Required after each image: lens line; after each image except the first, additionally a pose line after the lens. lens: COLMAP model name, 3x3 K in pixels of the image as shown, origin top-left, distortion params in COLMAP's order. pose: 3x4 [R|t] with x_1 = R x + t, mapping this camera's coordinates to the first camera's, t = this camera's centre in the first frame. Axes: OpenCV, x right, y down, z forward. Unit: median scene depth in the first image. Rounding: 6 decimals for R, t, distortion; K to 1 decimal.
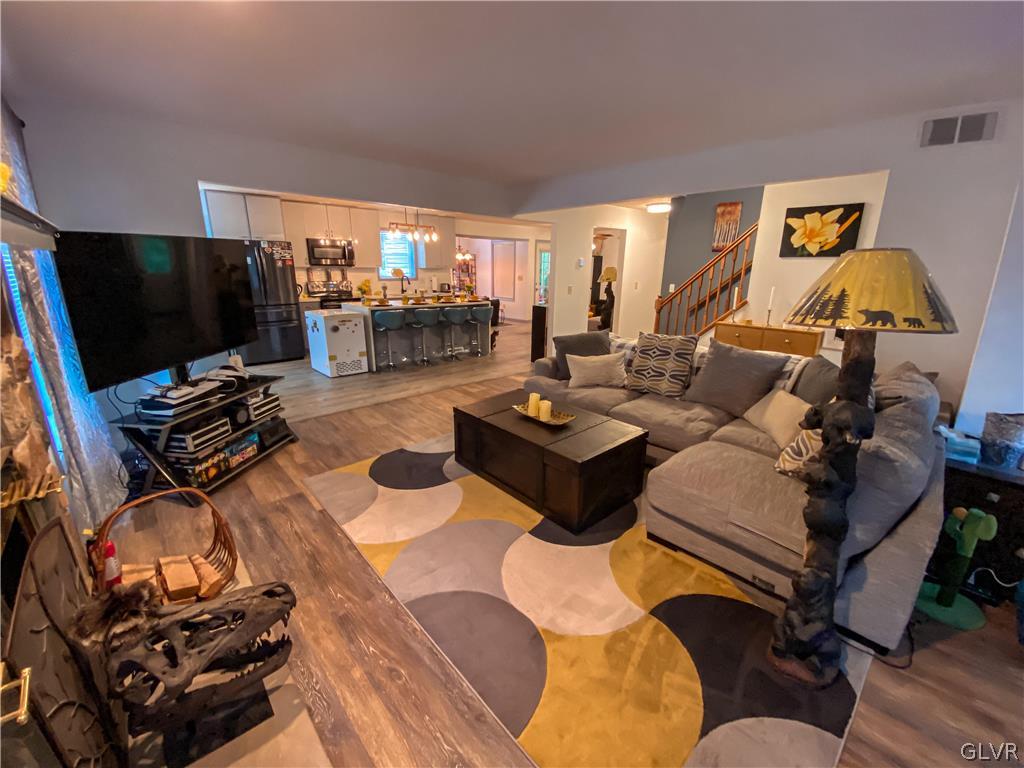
lens RADIAL K [[417.3, 0, 512.2], [0, 417.3, 380.3], [0, 0, 1]] dist [-0.001632, -0.003685]
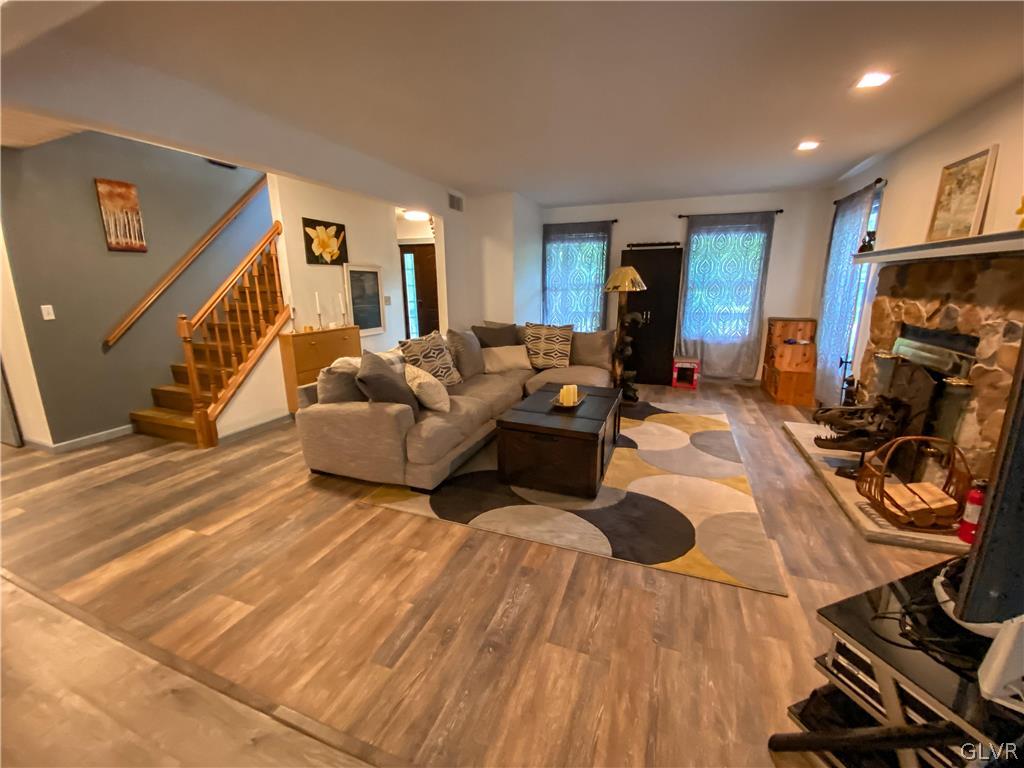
lens RADIAL K [[417.3, 0, 508.9], [0, 417.3, 382.0], [0, 0, 1]] dist [-0.001632, -0.003685]
pose [[-0.445800, -0.219448, 0.867816, -0.611460], [0.239281, 0.904989, 0.351767, -0.298009], [-0.862559, 0.364469, -0.350934, 1.129774]]
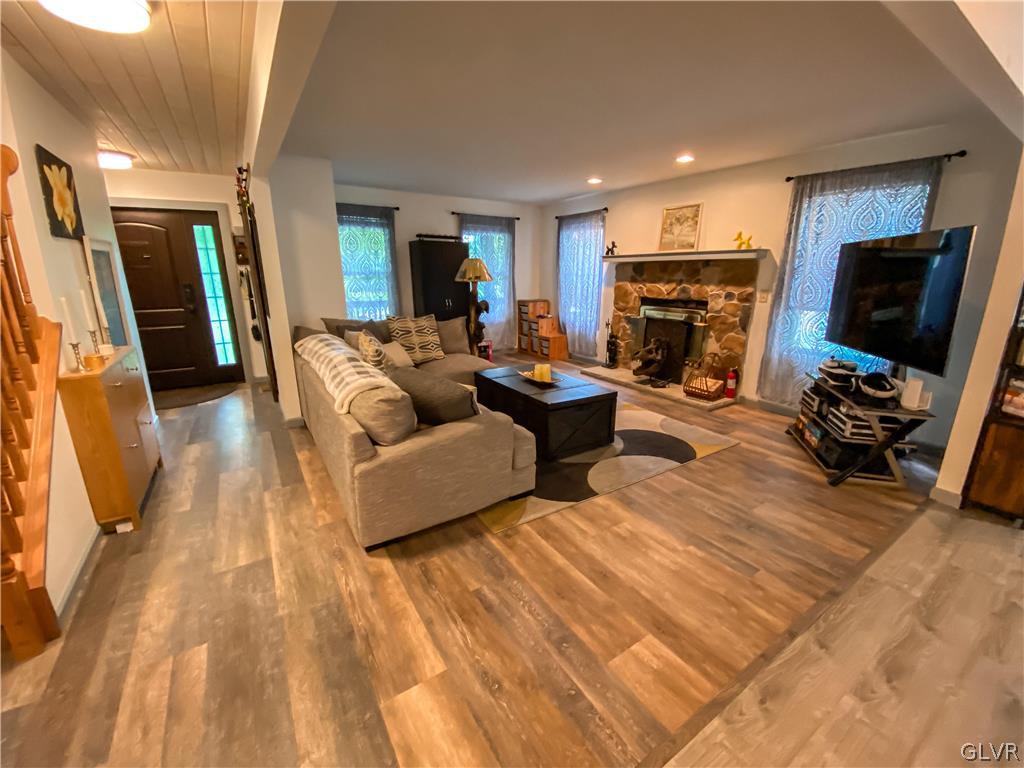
lens RADIAL K [[417.3, 0, 515.0], [0, 417.3, 383.9], [0, 0, 1]] dist [-0.001632, -0.003685]
pose [[-0.984231, -0.062534, 0.165465, -0.040878], [0.031156, 0.859516, 0.510159, -0.415978], [-0.174122, 0.507270, -0.844014, 1.565970]]
